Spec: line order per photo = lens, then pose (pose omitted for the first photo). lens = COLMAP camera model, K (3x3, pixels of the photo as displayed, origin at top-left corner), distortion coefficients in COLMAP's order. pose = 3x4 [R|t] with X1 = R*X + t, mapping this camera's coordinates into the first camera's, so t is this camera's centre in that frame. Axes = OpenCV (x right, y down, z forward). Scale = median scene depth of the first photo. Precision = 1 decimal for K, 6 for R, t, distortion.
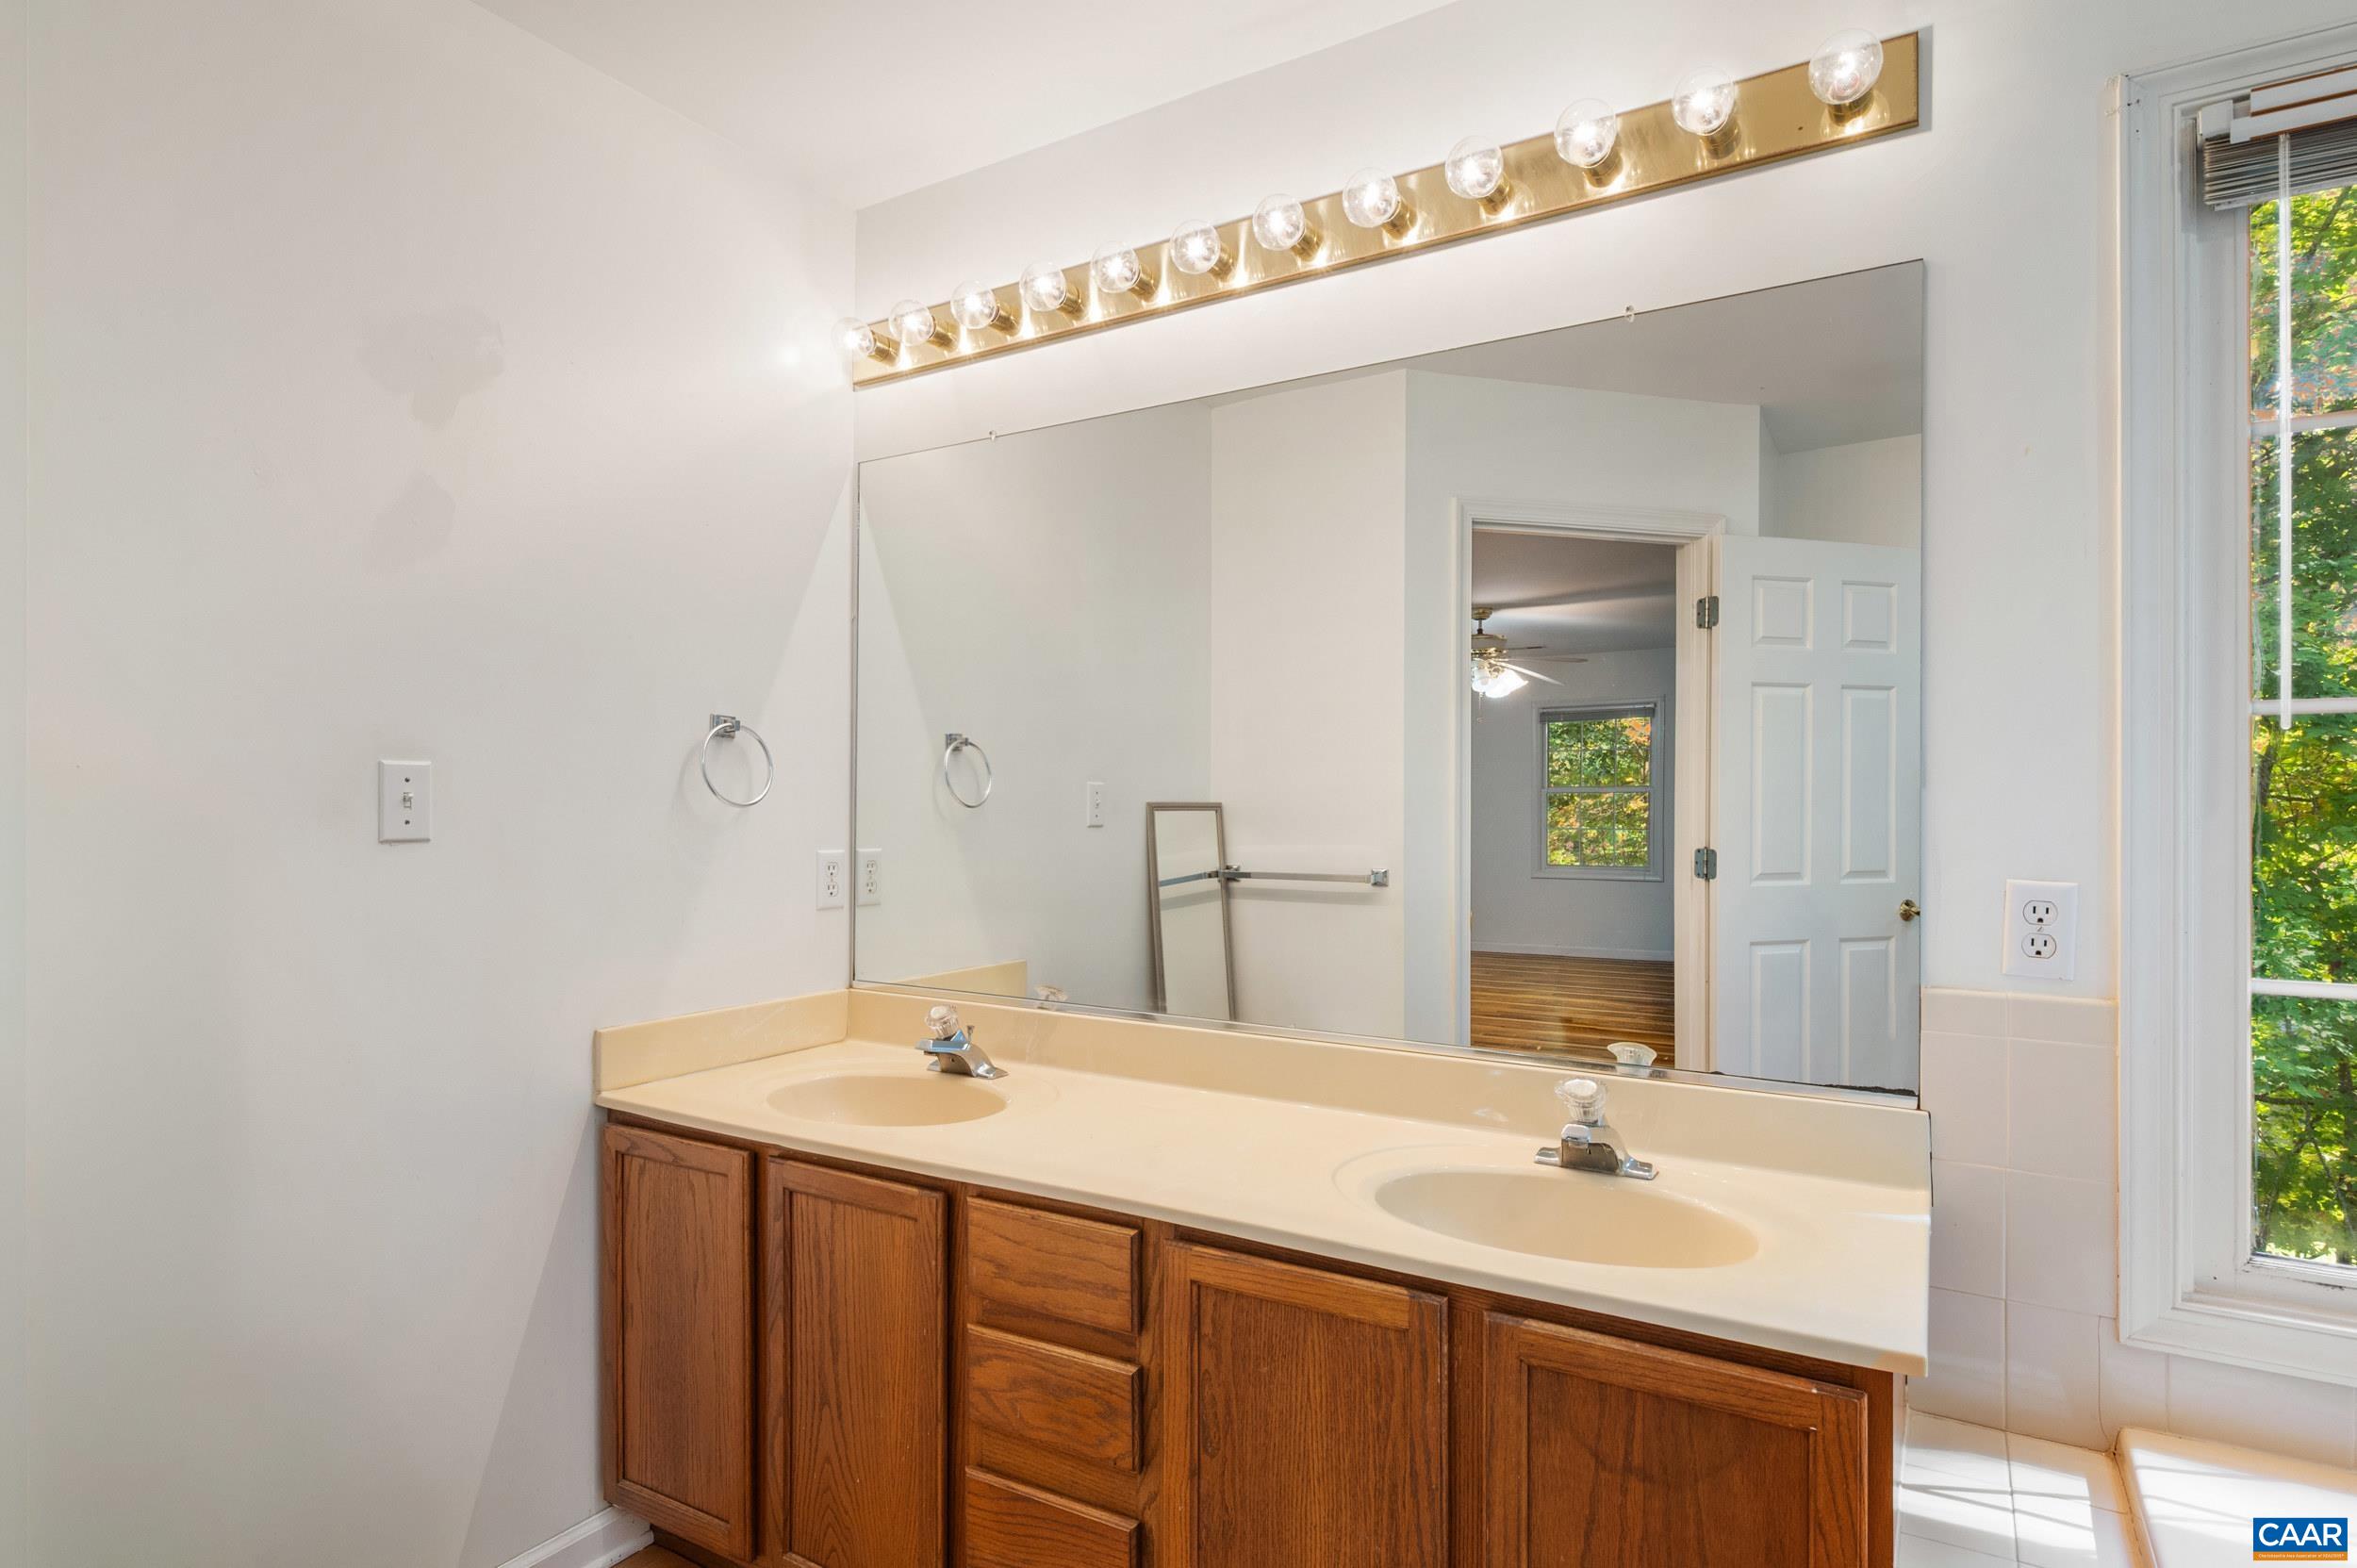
lens RADIAL K [[1223.7, 0, 1159.0], [0, 1223.7, 806.6], [0, 0, 1]] dist [-0.025719, 0.004245]
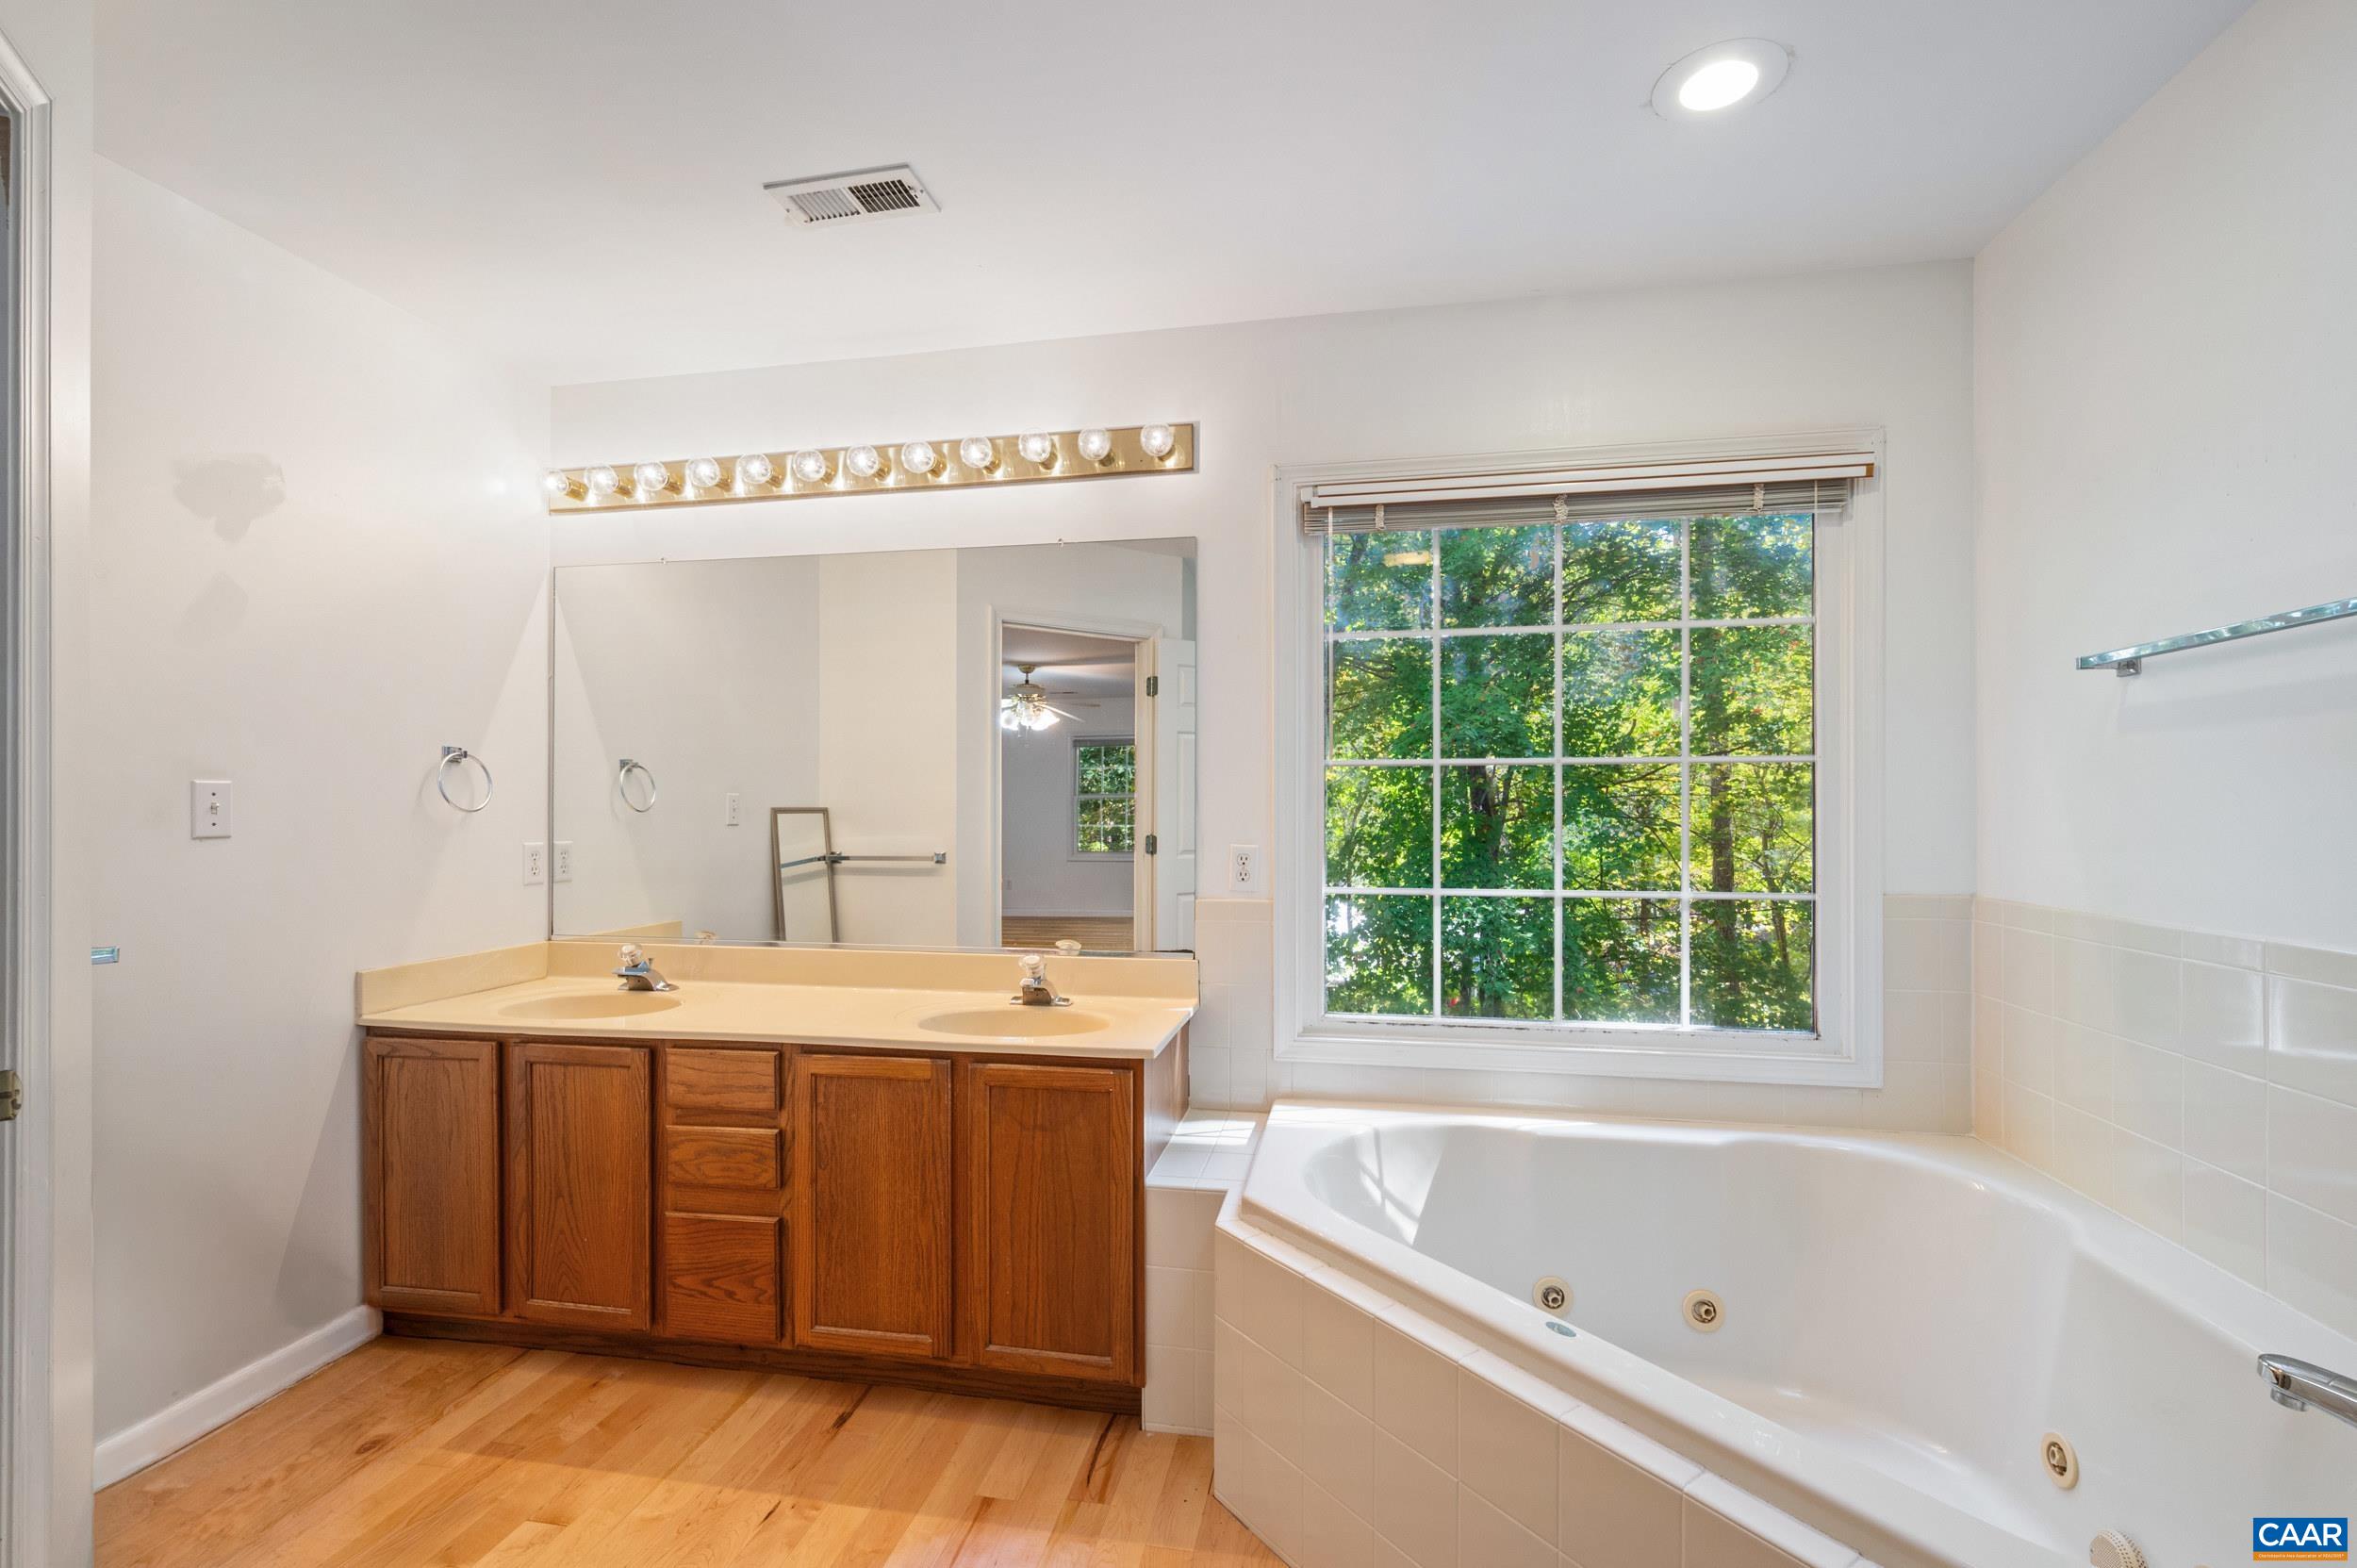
lens RADIAL K [[1030.3, 0, 1181.5], [0, 1030.3, 806.4], [0, 0, 1]] dist [0.003959, 0.000105]
pose [[0.927713, -0.002825, 0.373285, -0.027125], [0.003853, 0.999991, -0.002007, -0.001023], [-0.373275, 0.003300, 0.927715, -0.497878]]
